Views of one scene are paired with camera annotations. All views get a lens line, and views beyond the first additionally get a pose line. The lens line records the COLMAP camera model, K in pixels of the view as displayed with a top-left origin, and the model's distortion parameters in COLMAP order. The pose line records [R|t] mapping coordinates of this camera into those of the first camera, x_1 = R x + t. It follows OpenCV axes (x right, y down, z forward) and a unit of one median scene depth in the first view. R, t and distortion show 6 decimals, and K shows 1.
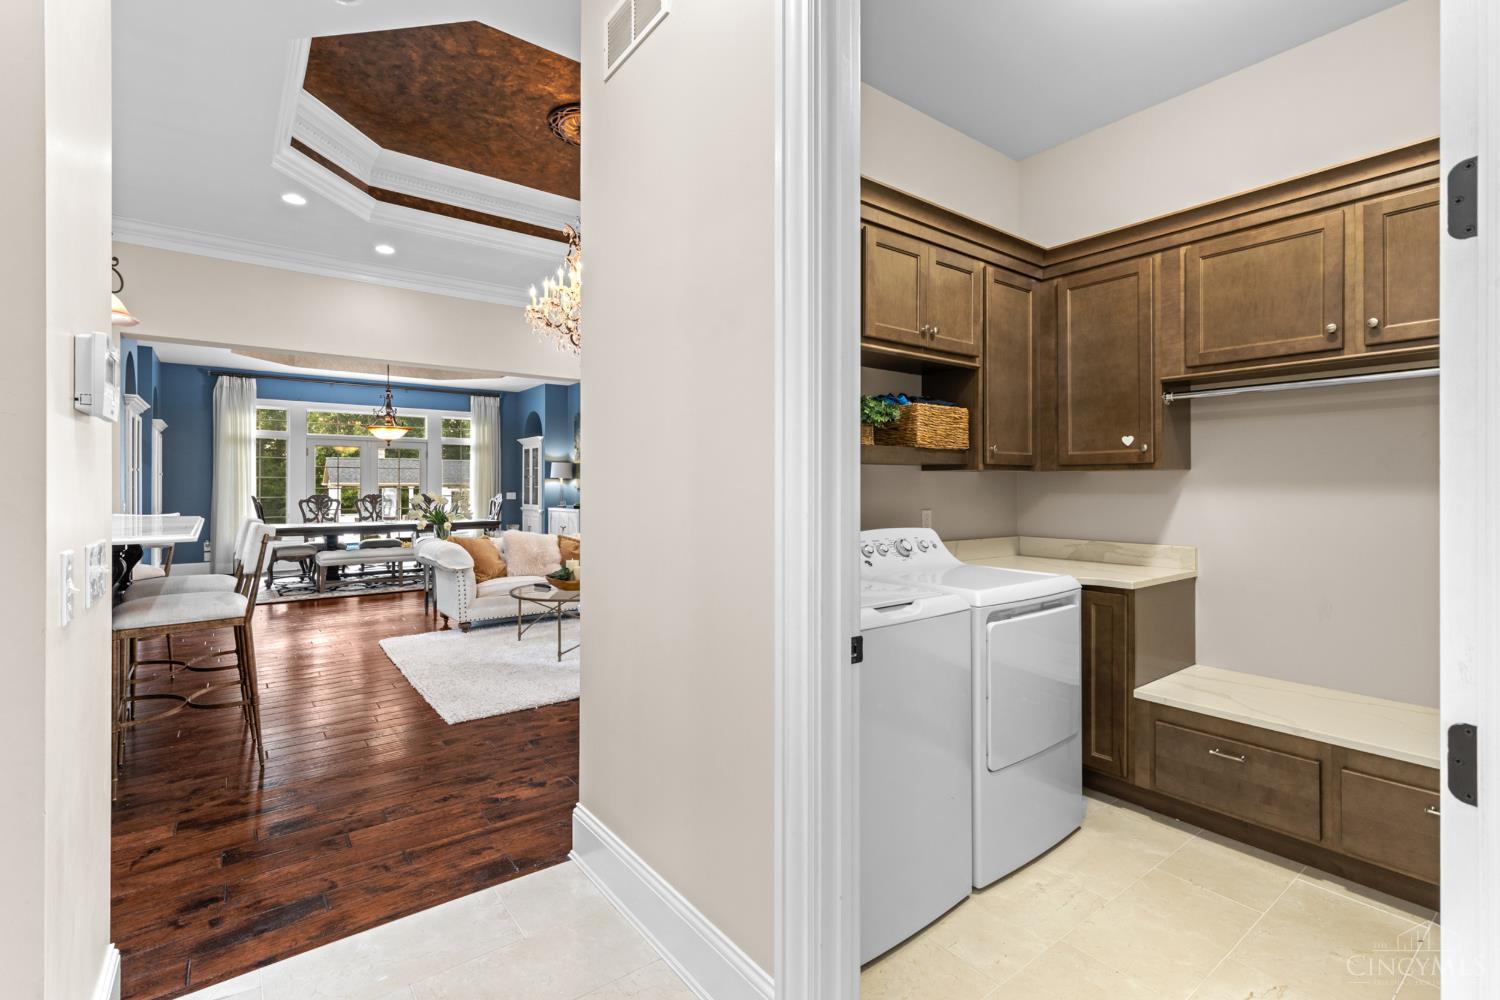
lens RADIAL K [[674.9, 0, 738.1], [0, 674.9, 487.4], [0, 0, 1]] dist [0.004029, 0.000286]
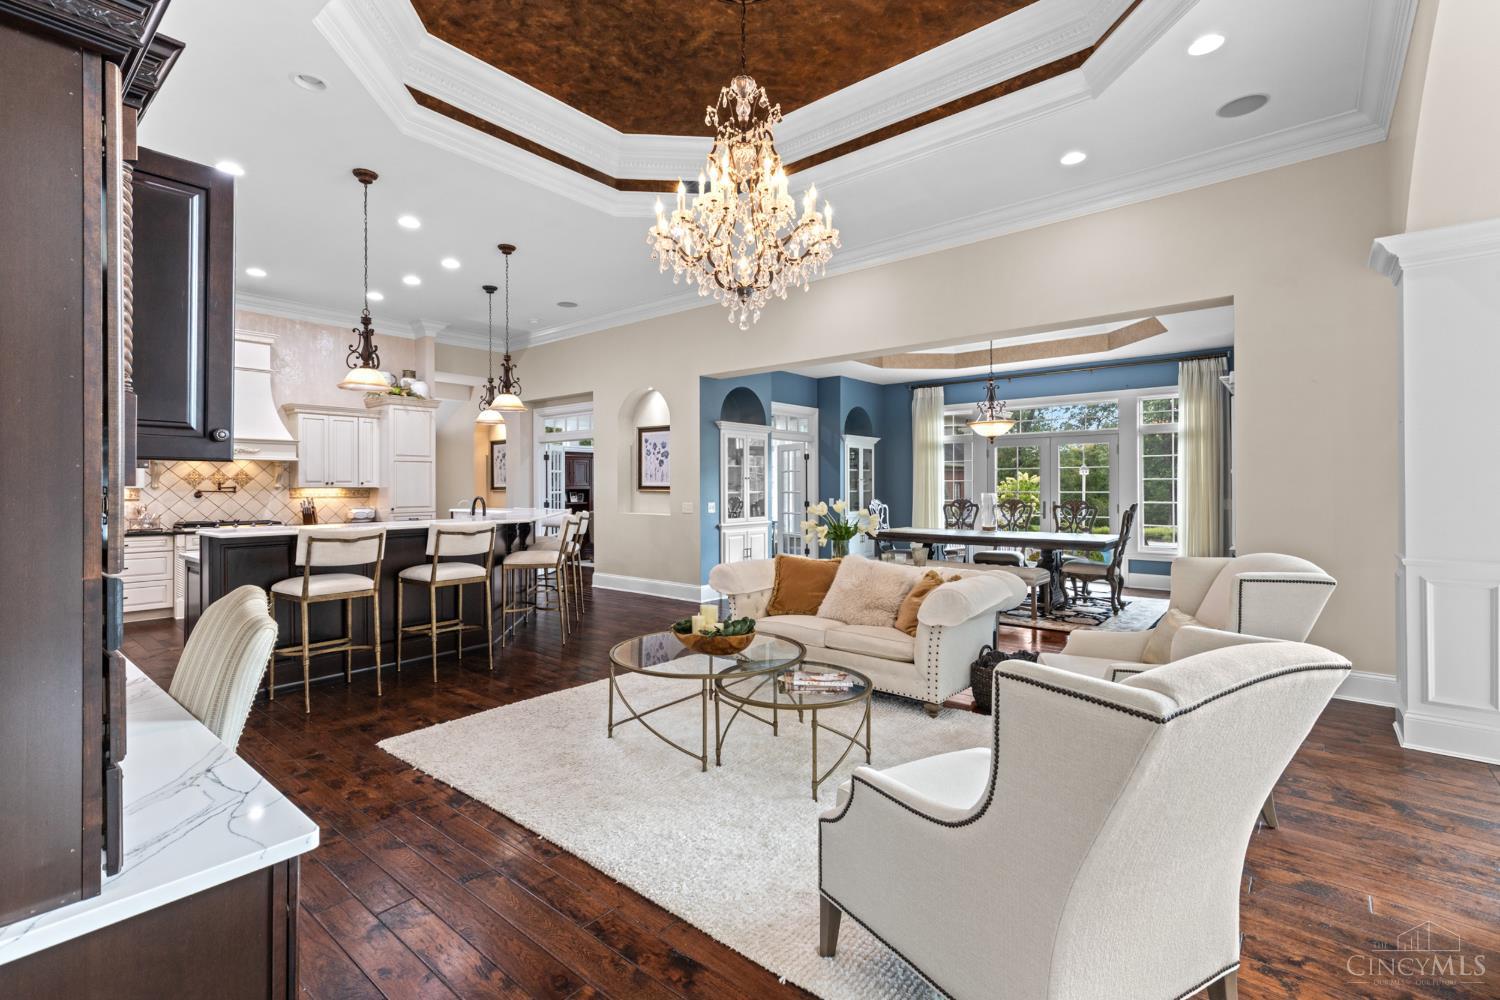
lens RADIAL K [[676.7, 0, 741.4], [0, 676.7, 482.8], [0, 0, 1]] dist [0.003638, -0.000075]
pose [[0.224437, -0.005479, -0.974473, 0.684572], [0.002243, 0.999984, -0.005105, -0.022911], [0.974486, -0.001040, 0.224446, 1.364274]]
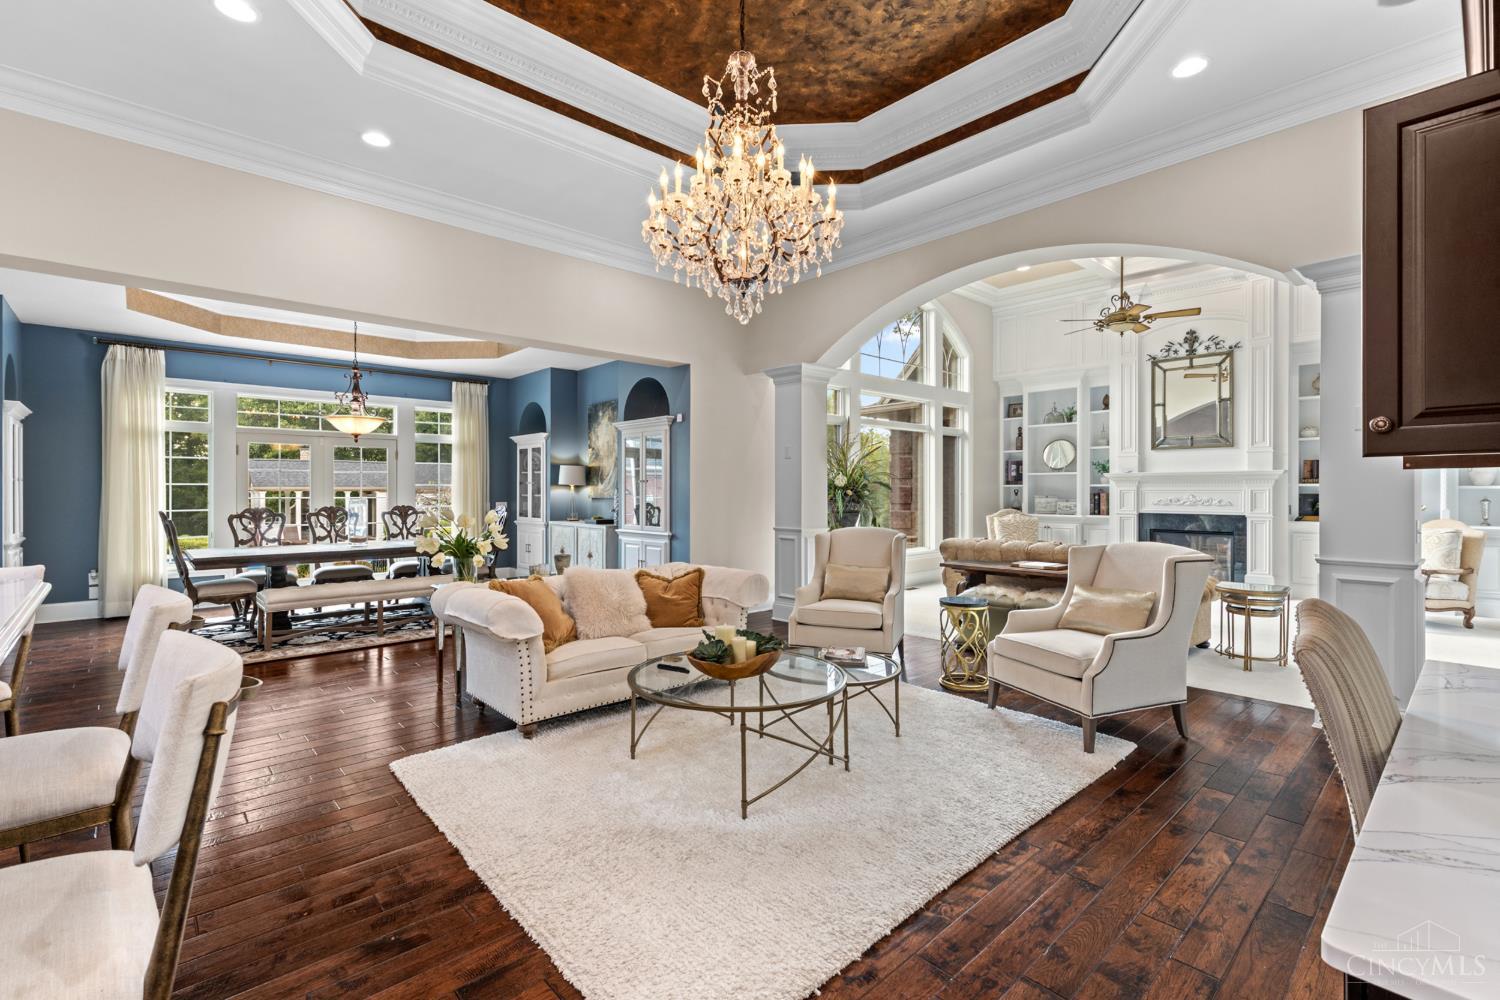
lens RADIAL K [[672.7, 0, 738.1], [0, 672.7, 493.0], [0, 0, 1]] dist [0.005467, -0.000342]
pose [[0.996264, 0.000369, 0.086358, -0.445331], [-0.000605, 0.999996, 0.002704, -0.021341], [-0.086357, -0.002747, 0.996260, 0.615923]]
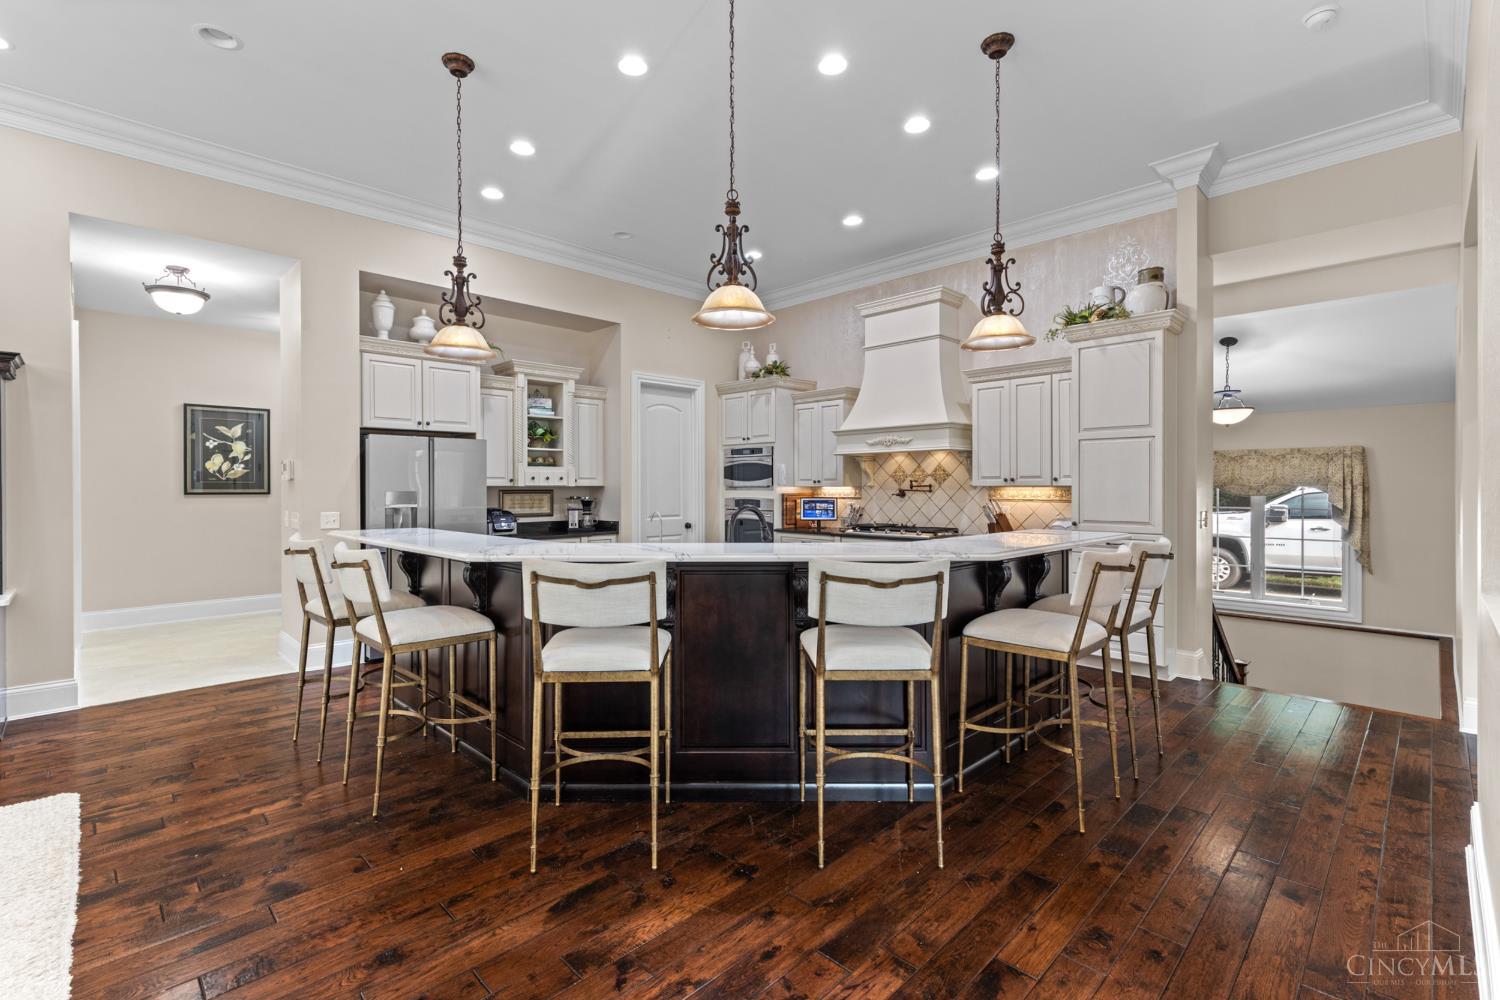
lens RADIAL K [[674.9, 0, 738.1], [0, 674.9, 487.4], [0, 0, 1]] dist [0.004029, 0.000286]
pose [[-0.992553, 0.001997, -0.121797, -1.180326], [0.001895, 0.999998, 0.000958, -0.021107], [0.121799, 0.000720, -0.992555, 2.015458]]
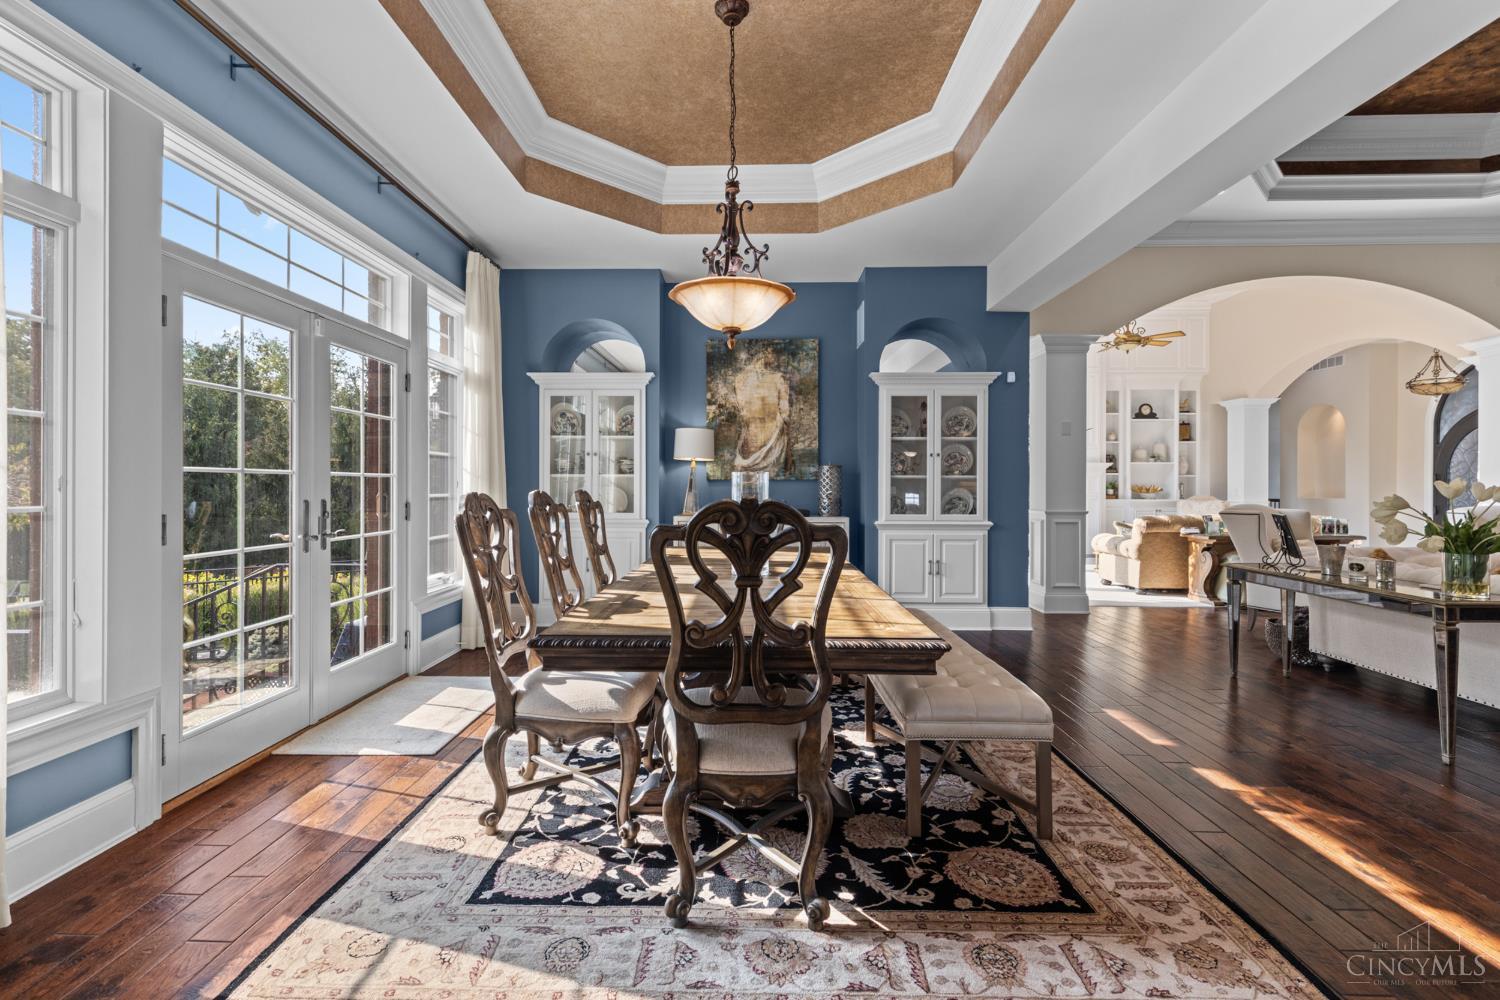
lens RADIAL K [[674.9, 0, 738.1], [0, 674.9, 487.4], [0, 0, 1]] dist [0.004029, 0.000286]
pose [[0.622402, -0.000461, 0.782697, -2.145542], [-0.001839, 0.999996, 0.002052, 0.021473], [-0.782695, -0.002716, 0.622399, 2.159896]]
